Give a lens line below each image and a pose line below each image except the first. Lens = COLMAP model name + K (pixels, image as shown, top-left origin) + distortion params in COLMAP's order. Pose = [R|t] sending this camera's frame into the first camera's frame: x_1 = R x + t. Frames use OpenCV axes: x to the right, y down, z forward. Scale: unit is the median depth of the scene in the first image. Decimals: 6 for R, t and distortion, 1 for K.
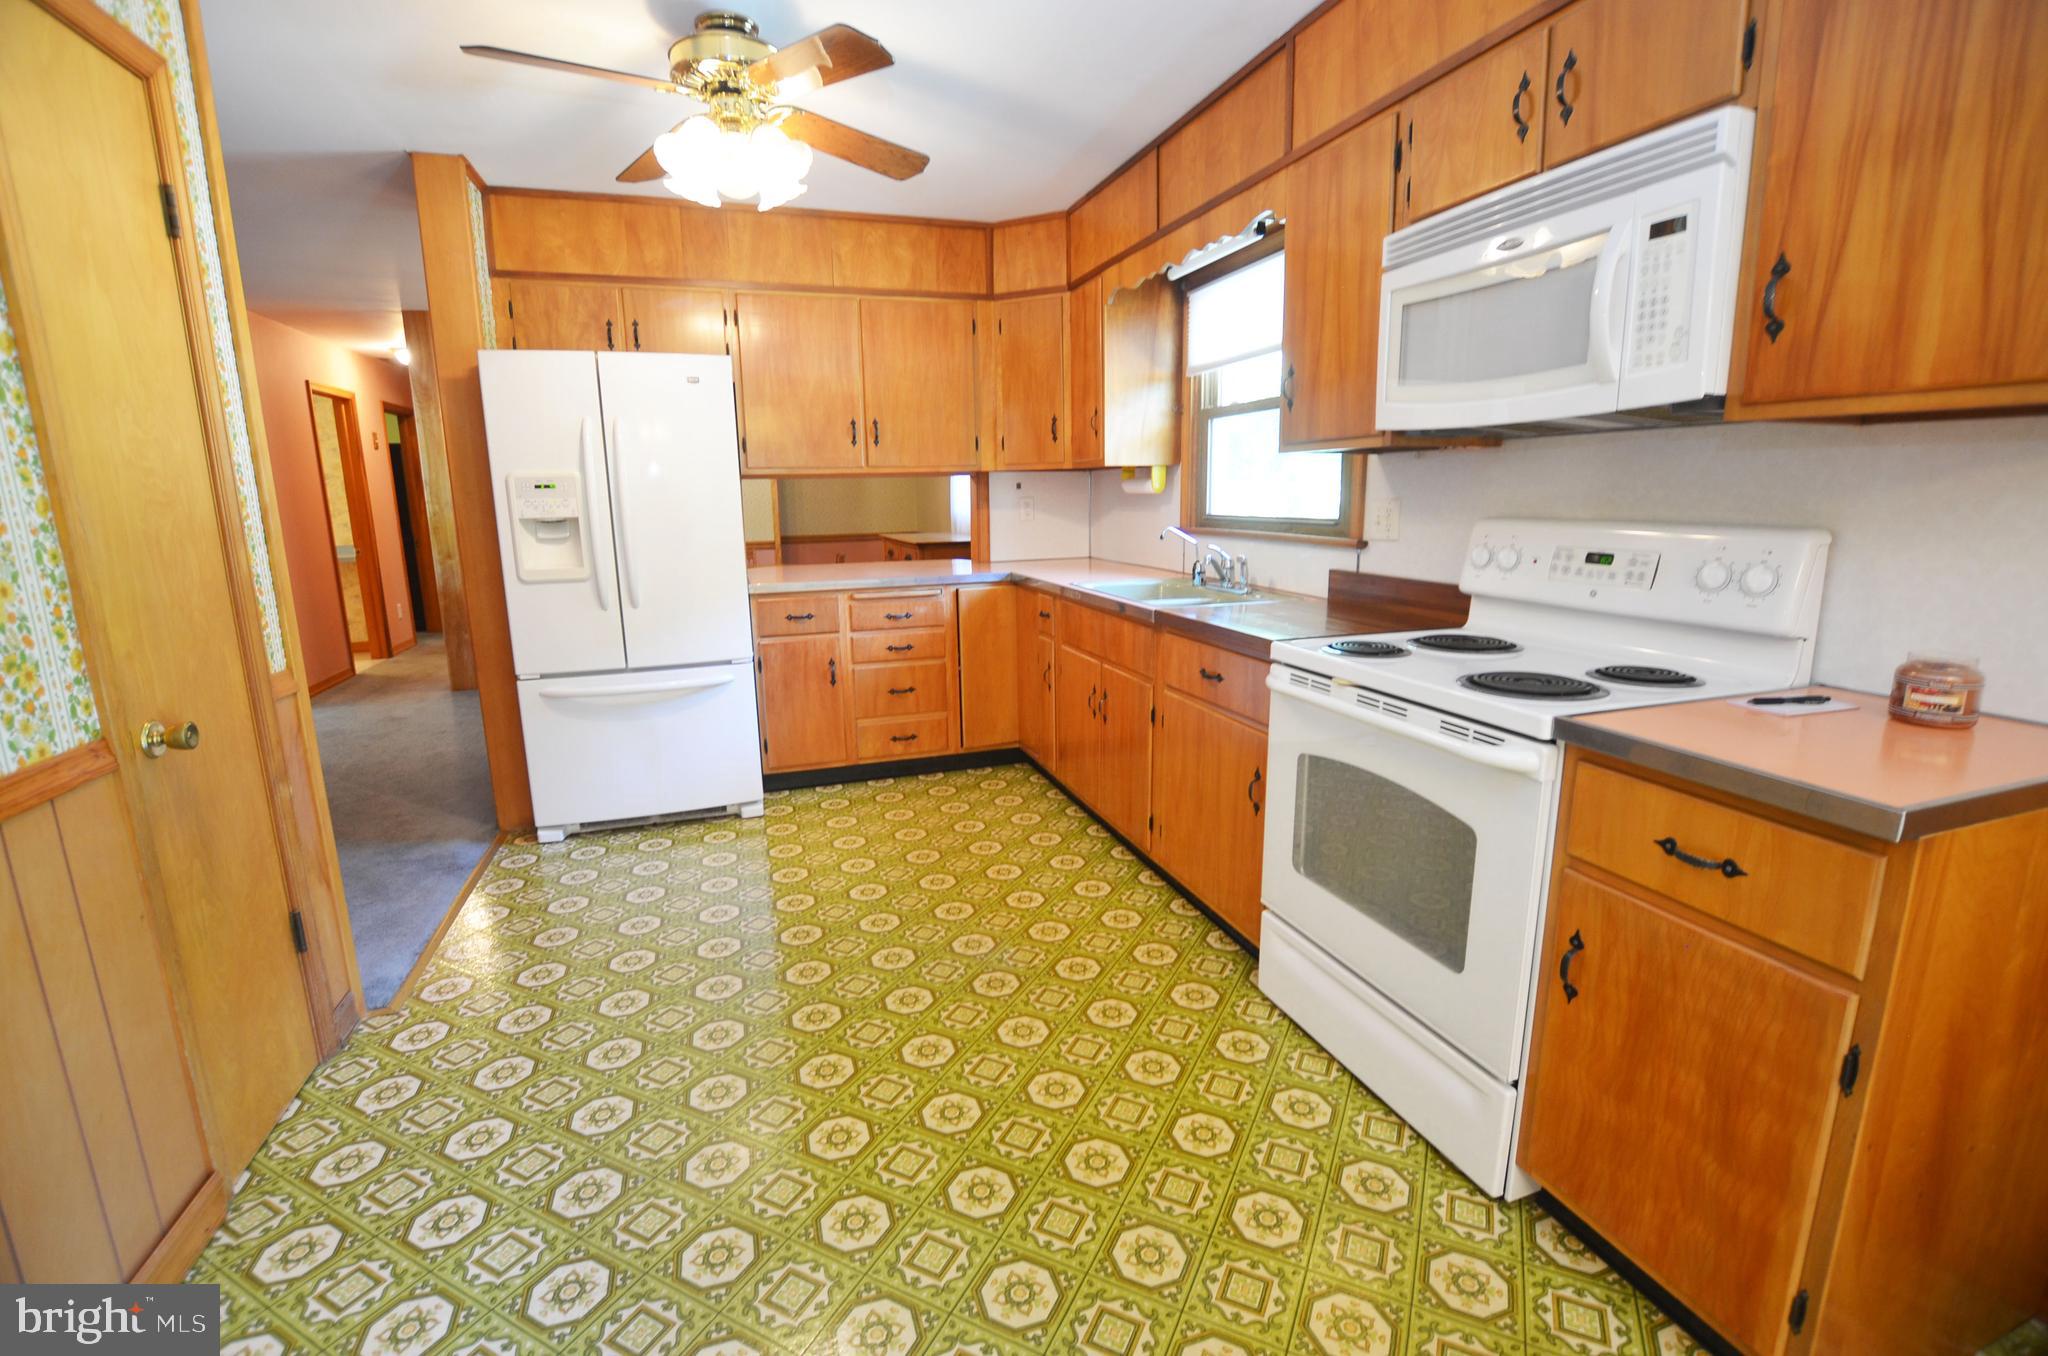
lens RADIAL K [[895.0, 0, 1029.8], [0, 895.0, 668.0], [0, 0, 1]] dist [-0.031332, 0.002140]
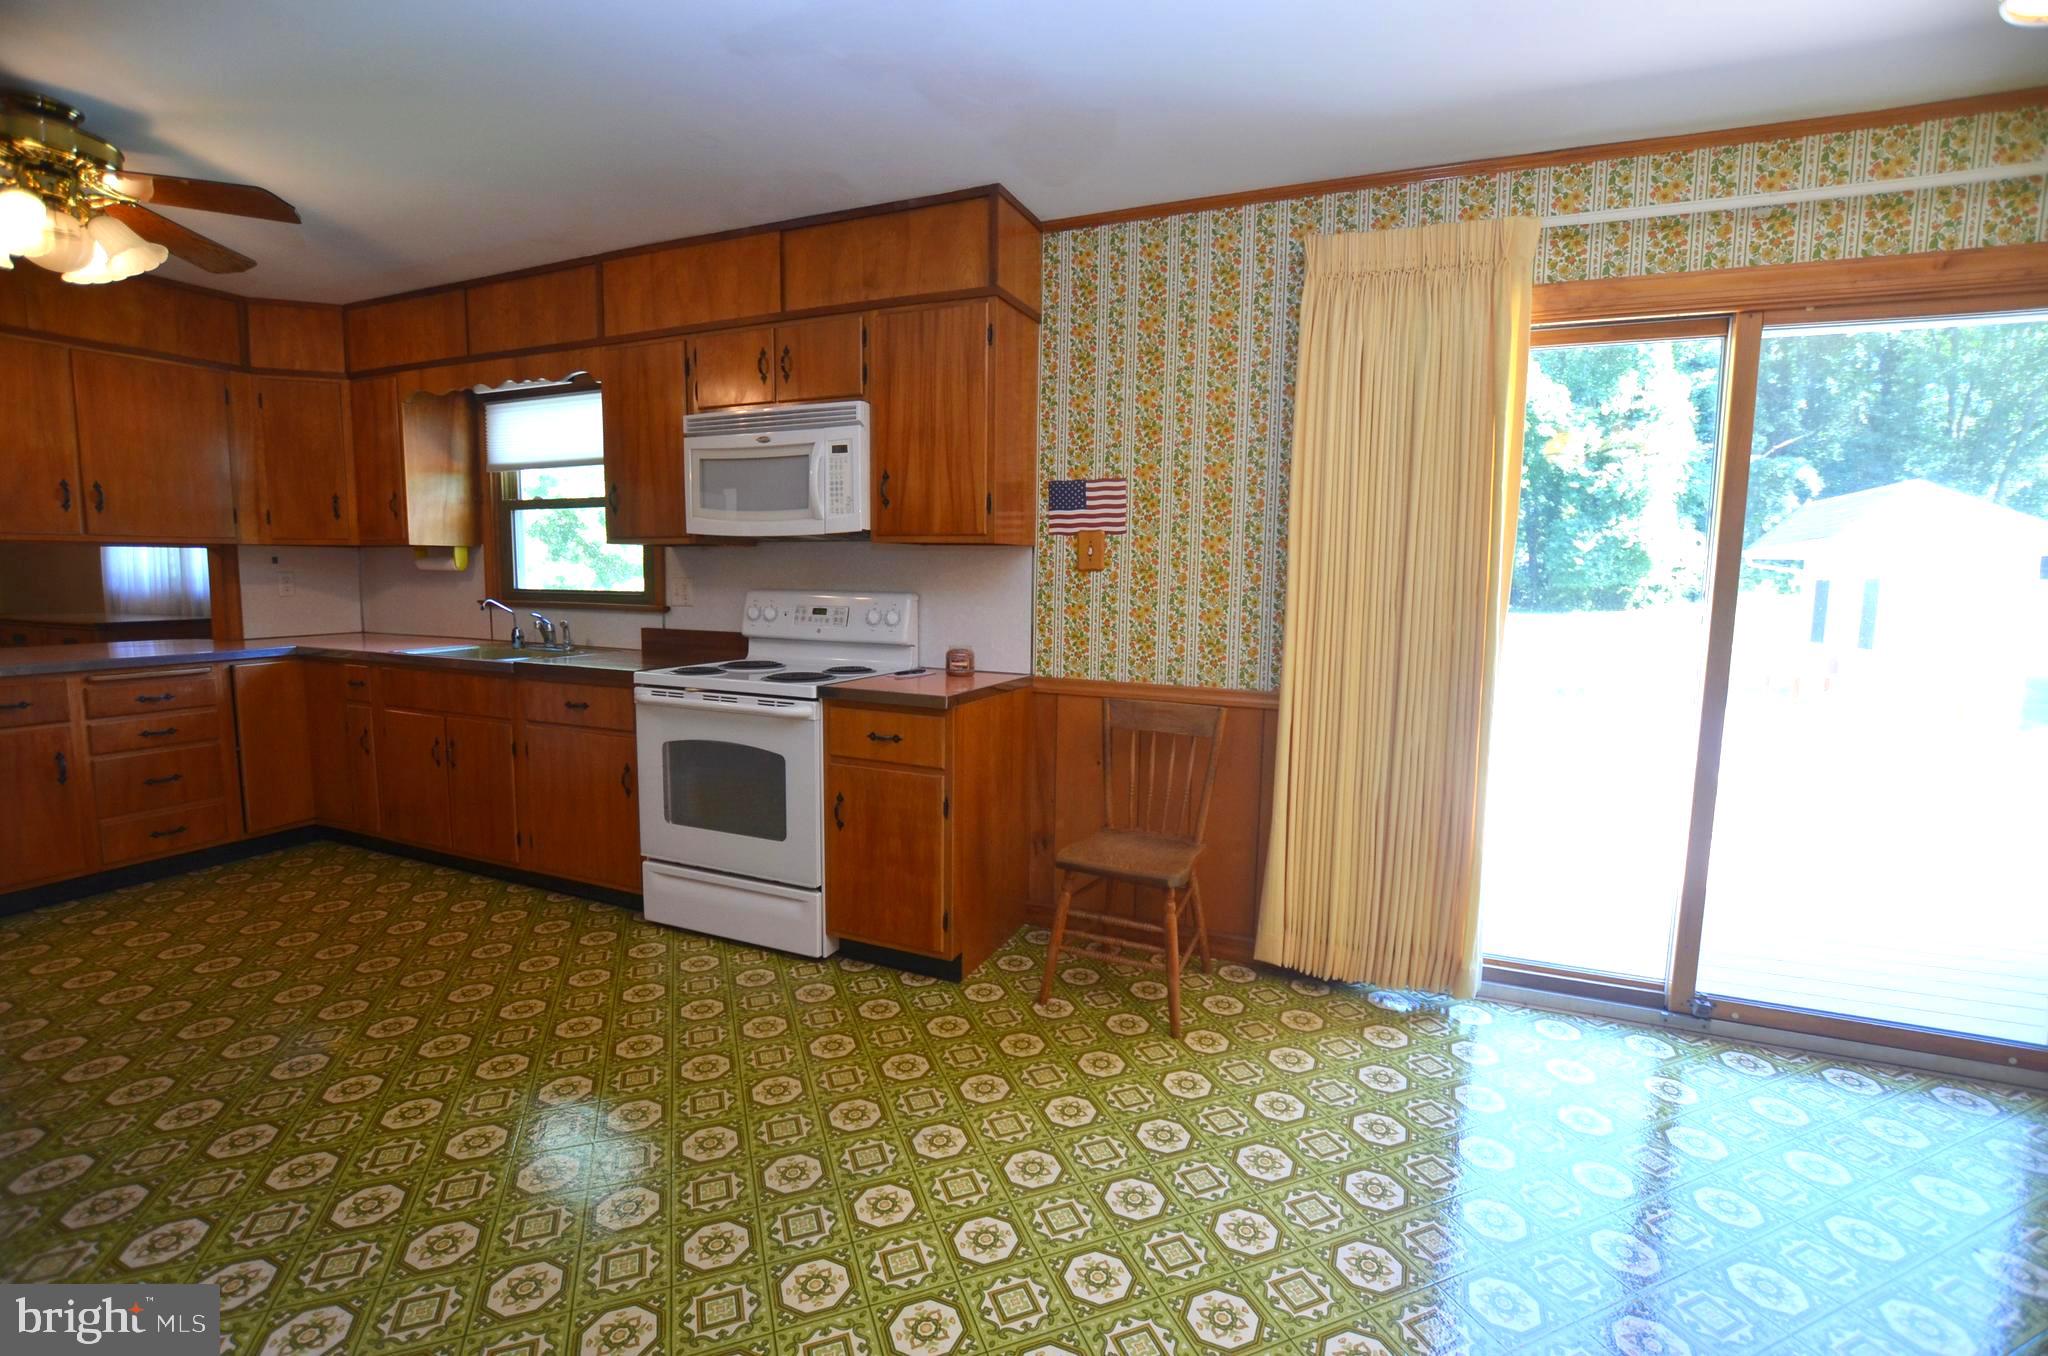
lens RADIAL K [[895.0, 0, 1024.6], [0, 895.0, 661.9], [0, 0, 1]] dist [-0.031332, 0.002140]
pose [[0.670373, -0.050443, 0.740308, -0.370380], [0.121404, 0.991699, -0.042363, 0.091356], [-0.732026, 0.118276, 0.670932, -0.444789]]
